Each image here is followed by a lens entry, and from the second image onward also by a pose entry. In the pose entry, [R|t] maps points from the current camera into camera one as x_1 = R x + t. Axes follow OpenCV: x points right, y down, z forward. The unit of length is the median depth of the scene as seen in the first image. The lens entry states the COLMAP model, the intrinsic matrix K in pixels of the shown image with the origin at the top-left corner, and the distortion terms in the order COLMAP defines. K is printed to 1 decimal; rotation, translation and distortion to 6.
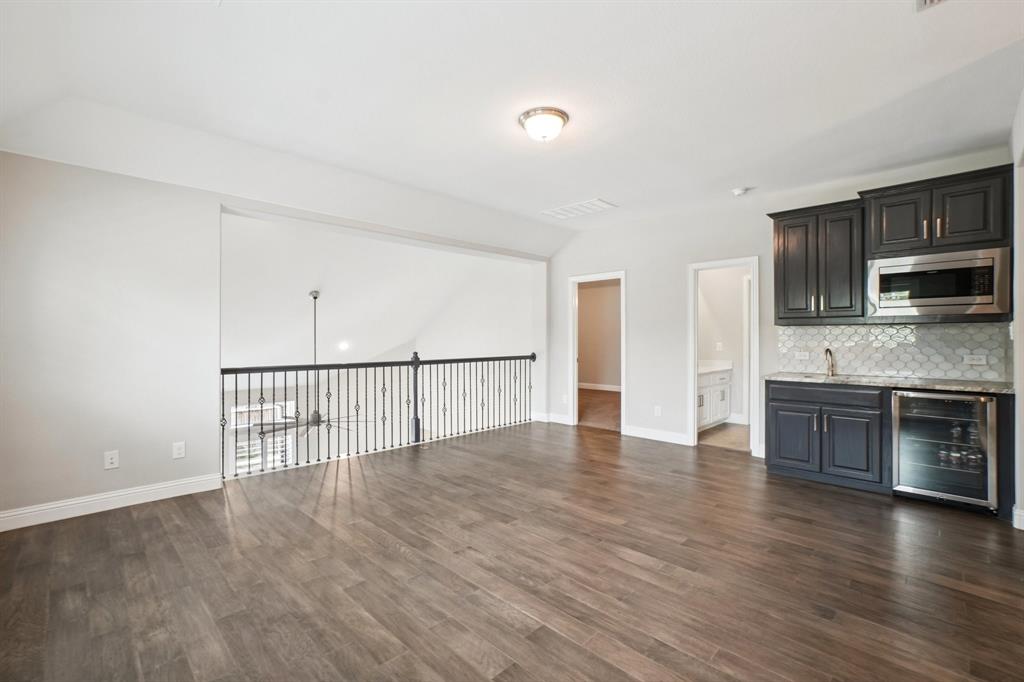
lens RADIAL K [[465.4, 0, 506.9], [0, 465.4, 331.3], [0, 0, 1]] dist [-0.002490, -0.000303]
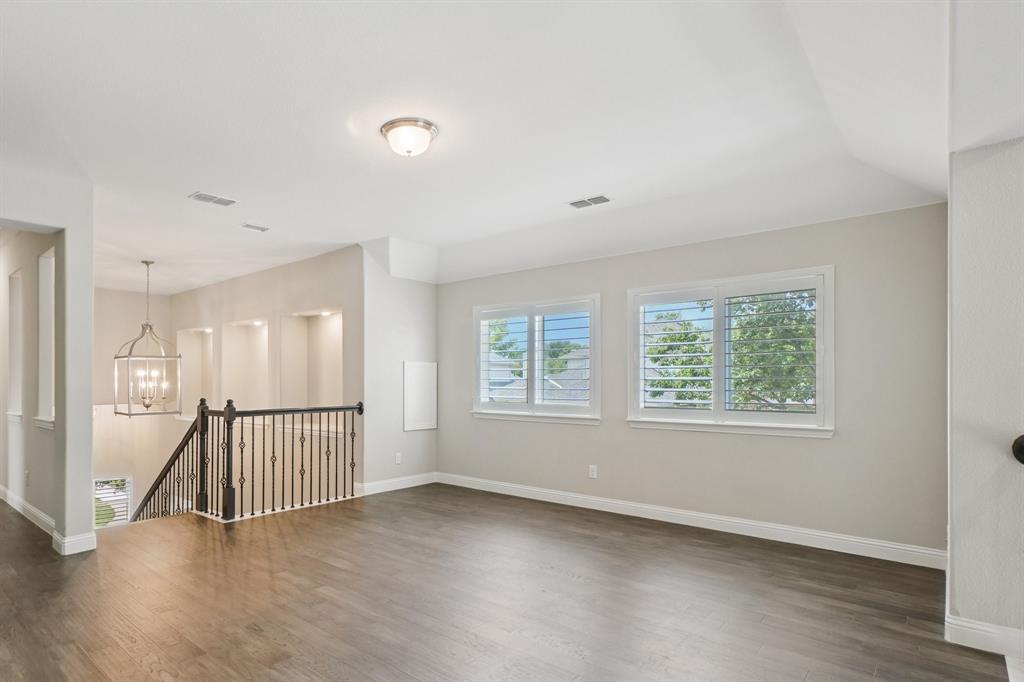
lens RADIAL K [[557.3, 0, 417.2], [0, 557.3, 390.9], [0, 0, 1]] dist [-0.003894, -0.001897]
pose [[-0.999926, -0.000474, -0.012136, 0.088960], [-0.000544, 0.999984, 0.005716, 0.026359], [0.012133, 0.005723, -0.999910, 2.383762]]
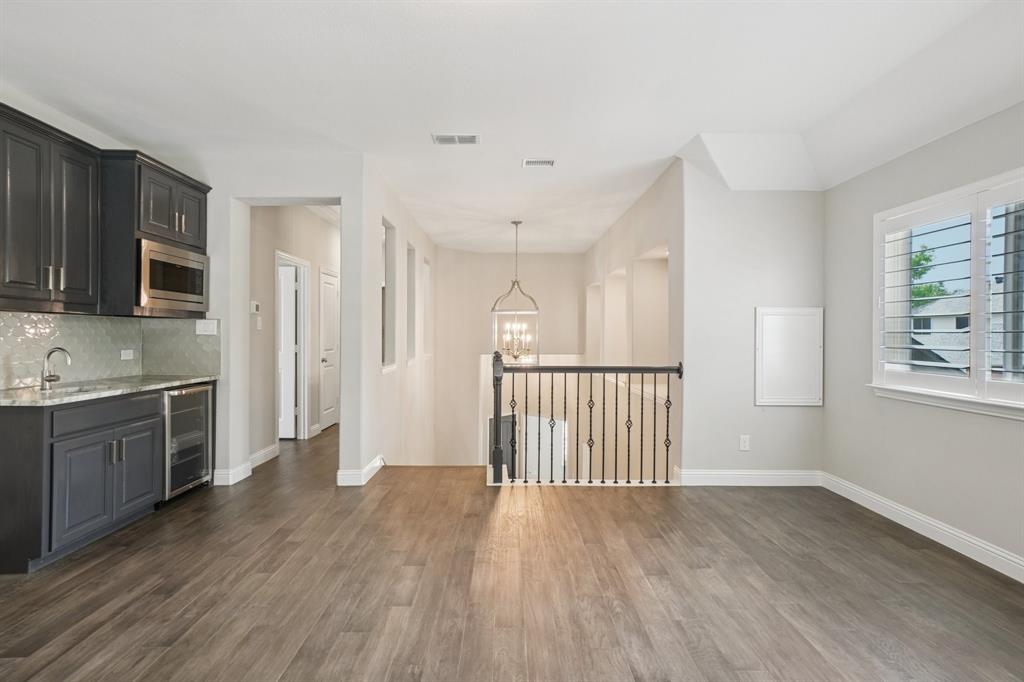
lens RADIAL K [[510.4, 0, 499.9], [0, 510.4, 340.2], [0, 0, 1]] dist [-0.040050, 0.041031]
pose [[-0.707649, -0.013449, 0.706436, -0.421639], [-0.015349, 0.999876, 0.003660, 0.019992], [-0.706397, -0.008253, -0.707768, 1.629828]]
